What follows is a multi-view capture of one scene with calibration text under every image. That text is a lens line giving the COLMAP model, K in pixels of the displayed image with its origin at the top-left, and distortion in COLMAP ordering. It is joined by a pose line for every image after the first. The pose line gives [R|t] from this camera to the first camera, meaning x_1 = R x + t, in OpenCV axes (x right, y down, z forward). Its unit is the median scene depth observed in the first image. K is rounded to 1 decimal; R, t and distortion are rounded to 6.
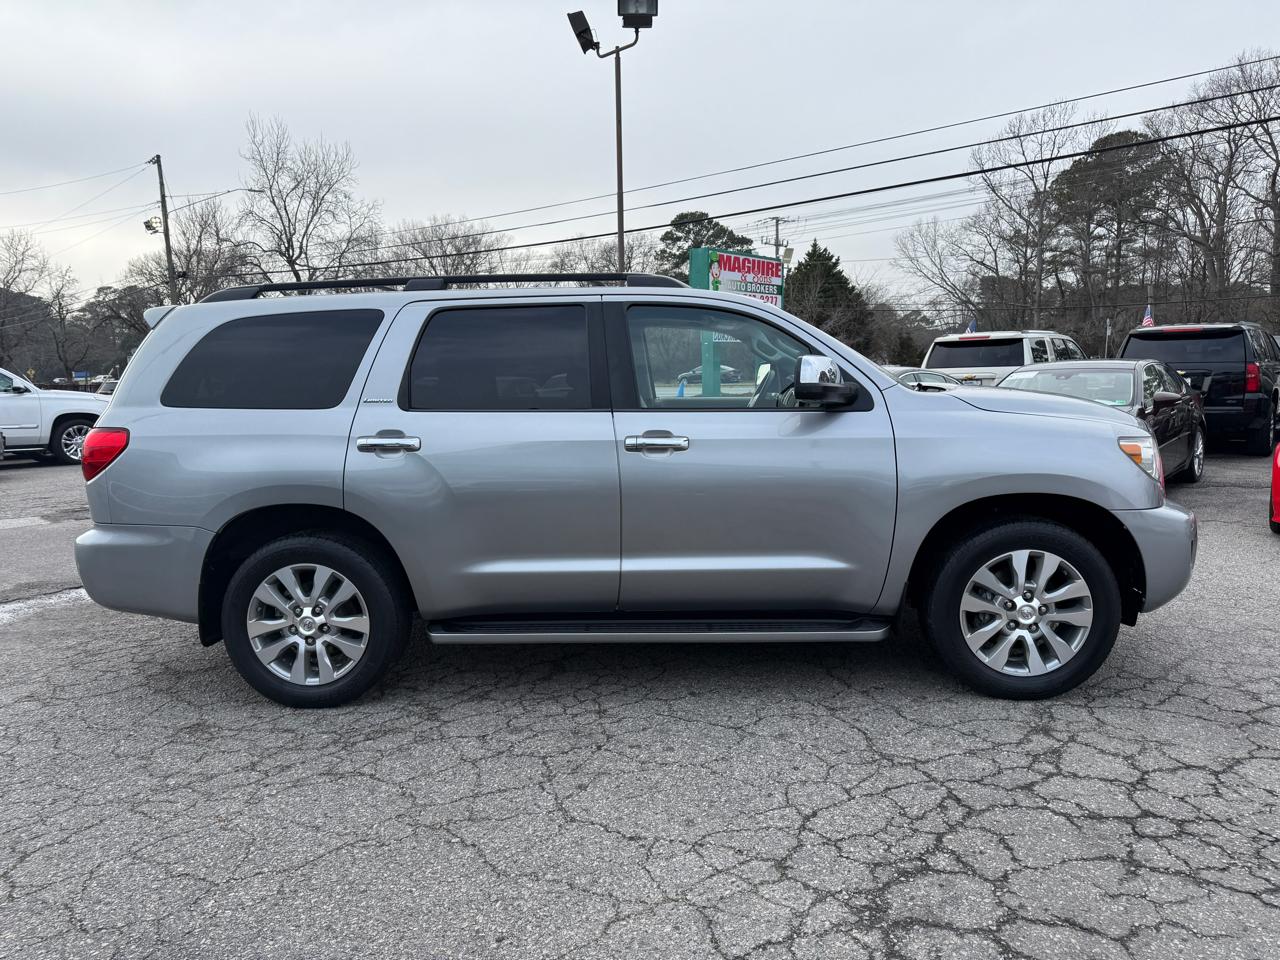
lens RADIAL K [[906.8, 0, 633.7], [0, 906.8, 484.9], [0, 0, 1]] dist [0.012879, -0.013345]
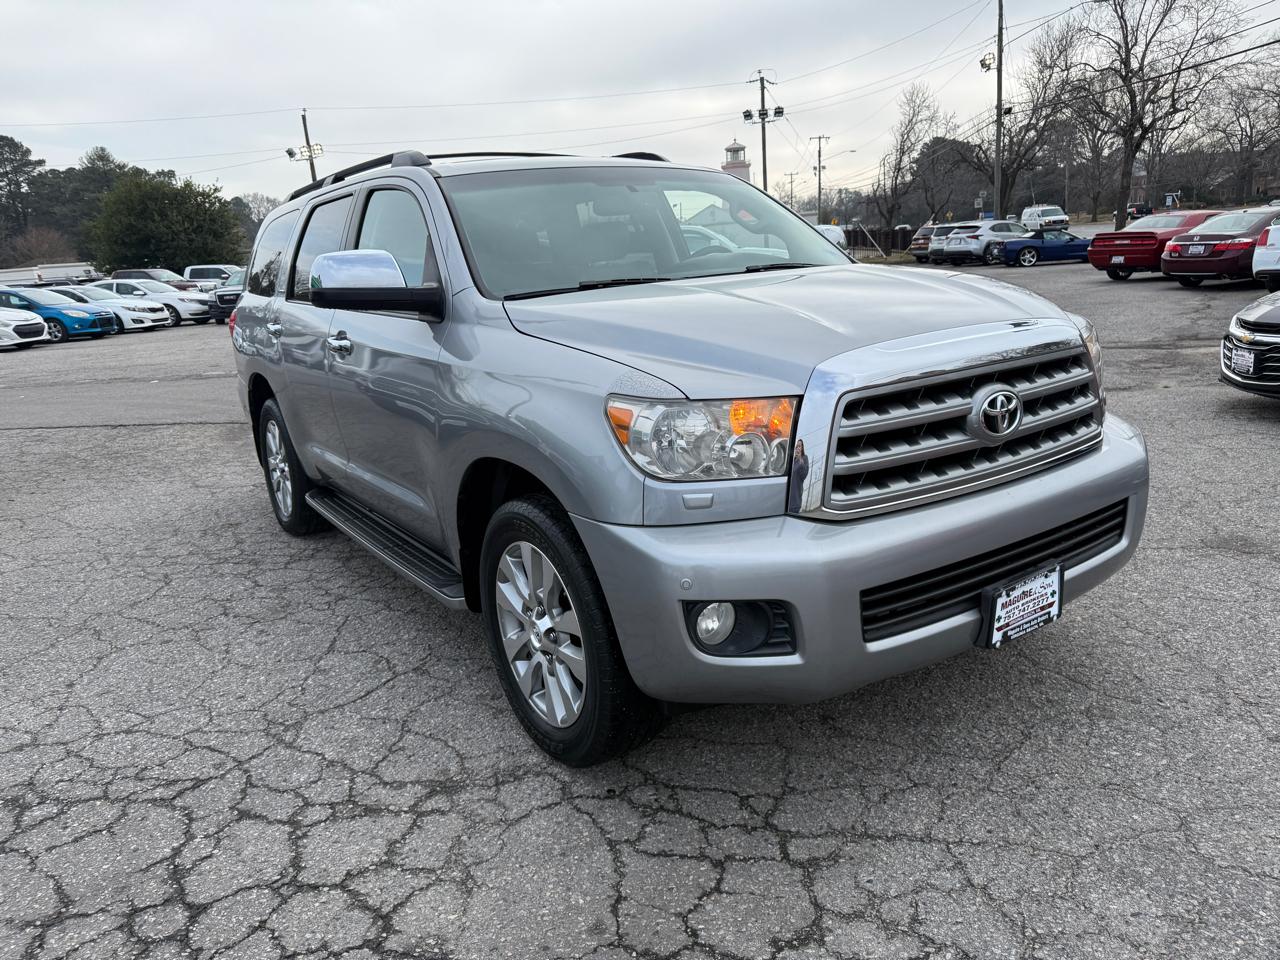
lens RADIAL K [[906.8, 0, 633.7], [0, 906.8, 484.9], [0, 0, 1]] dist [0.012879, -0.013345]
pose [[0.603973, 0.189384, -0.774177, 1.174977], [-0.051705, 0.978622, 0.199060, -0.129272], [0.795326, -0.080198, 0.600854, 0.789885]]
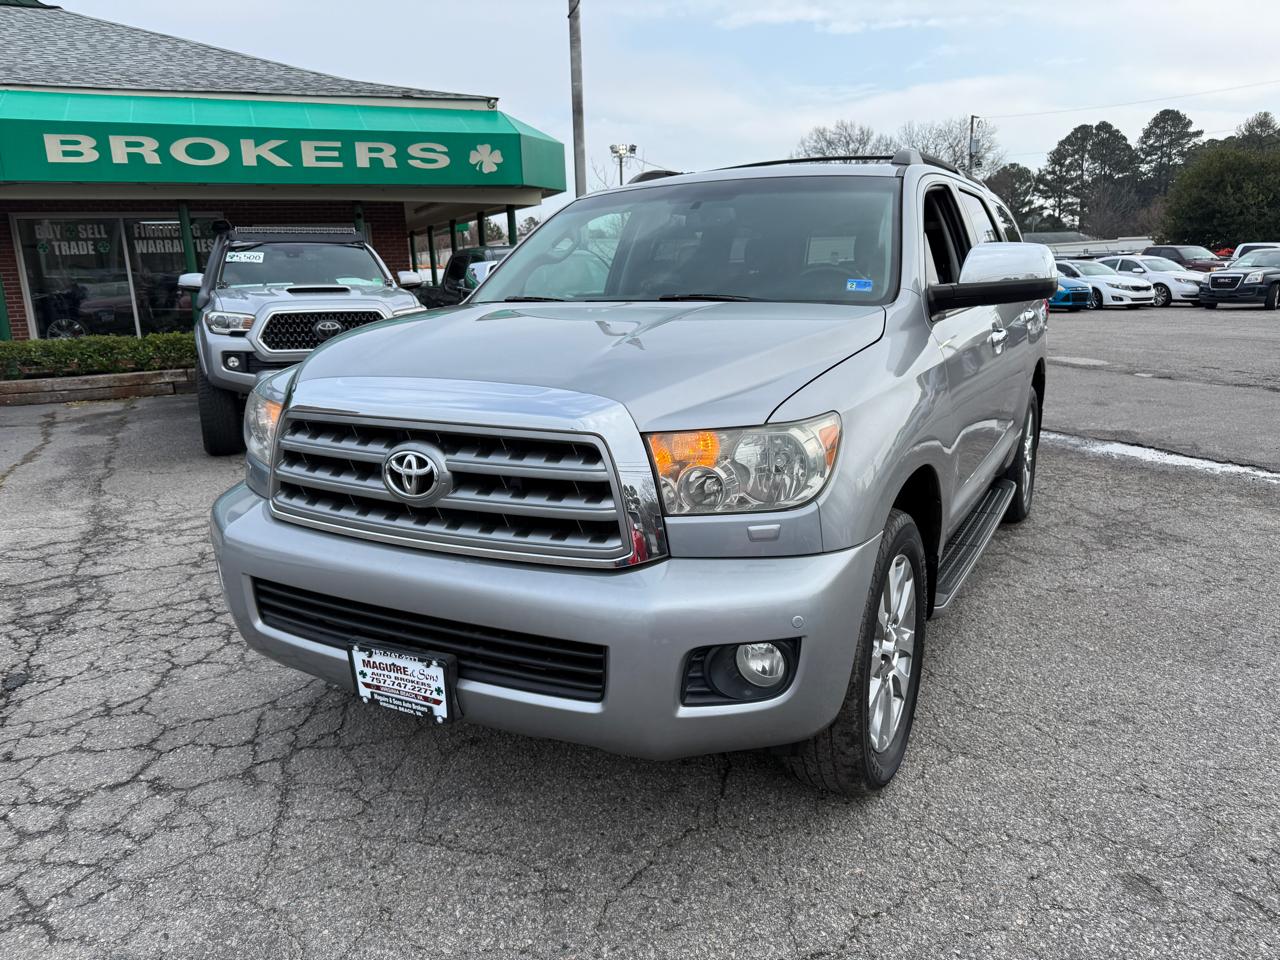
lens RADIAL K [[906.8, 0, 633.7], [0, 906.8, 484.9], [0, 0, 1]] dist [0.012879, -0.013345]
pose [[-0.431947, 0.242772, -0.868610, 1.299347], [-0.077202, 0.949603, 0.303800, -0.267884], [0.898588, 0.198284, -0.391436, 1.881998]]
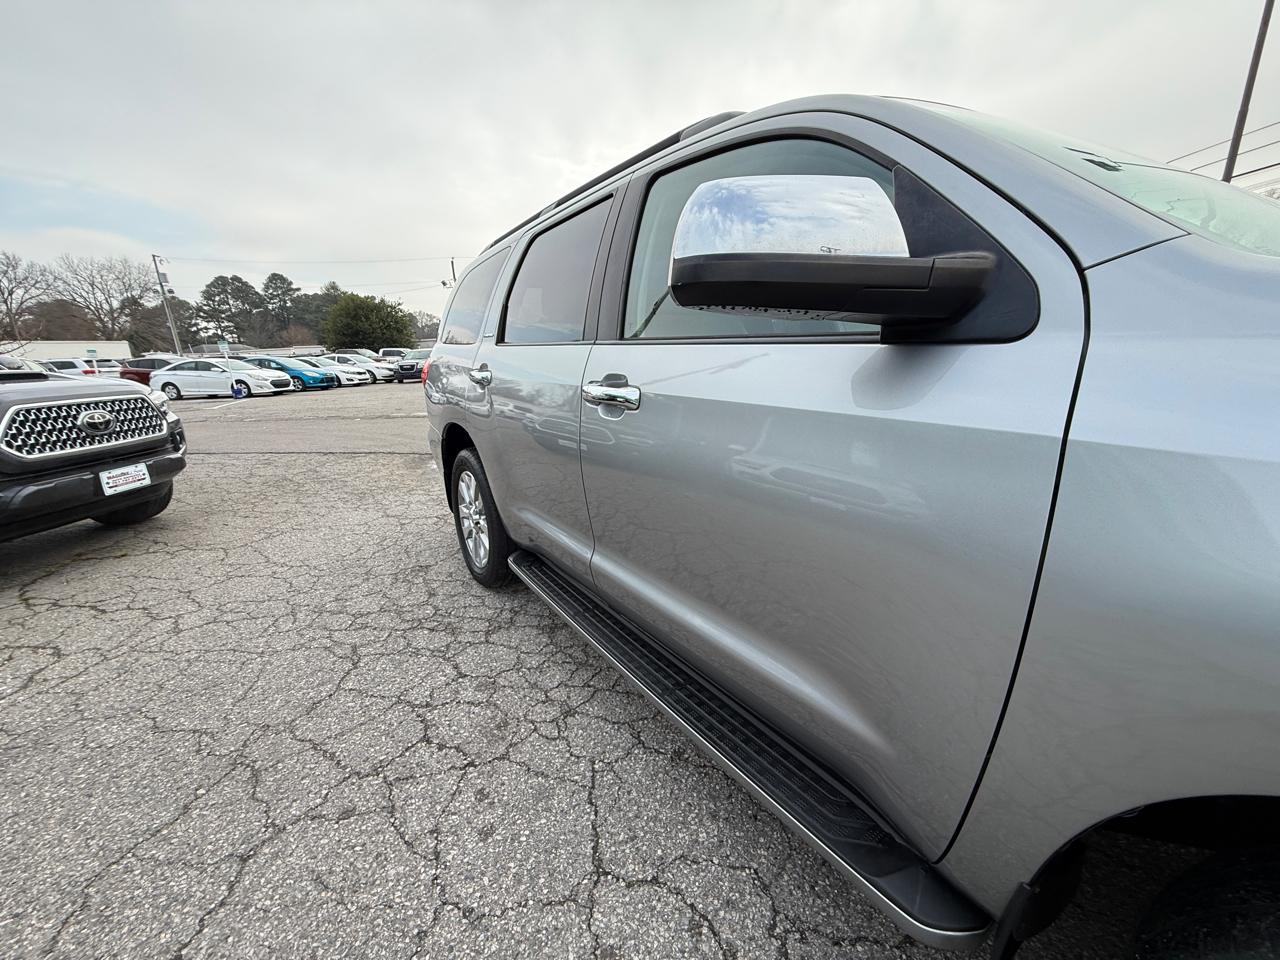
lens RADIAL K [[507.5, 0, 633.1], [0, 507.5, 480.8], [0, 0, 1]] dist [0.002104, -0.000056]
pose [[0.606669, 0.204840, -0.768110, 0.389126], [-0.077223, 0.976847, 0.199513, -0.071507], [0.791195, -0.061723, 0.608441, 0.942916]]
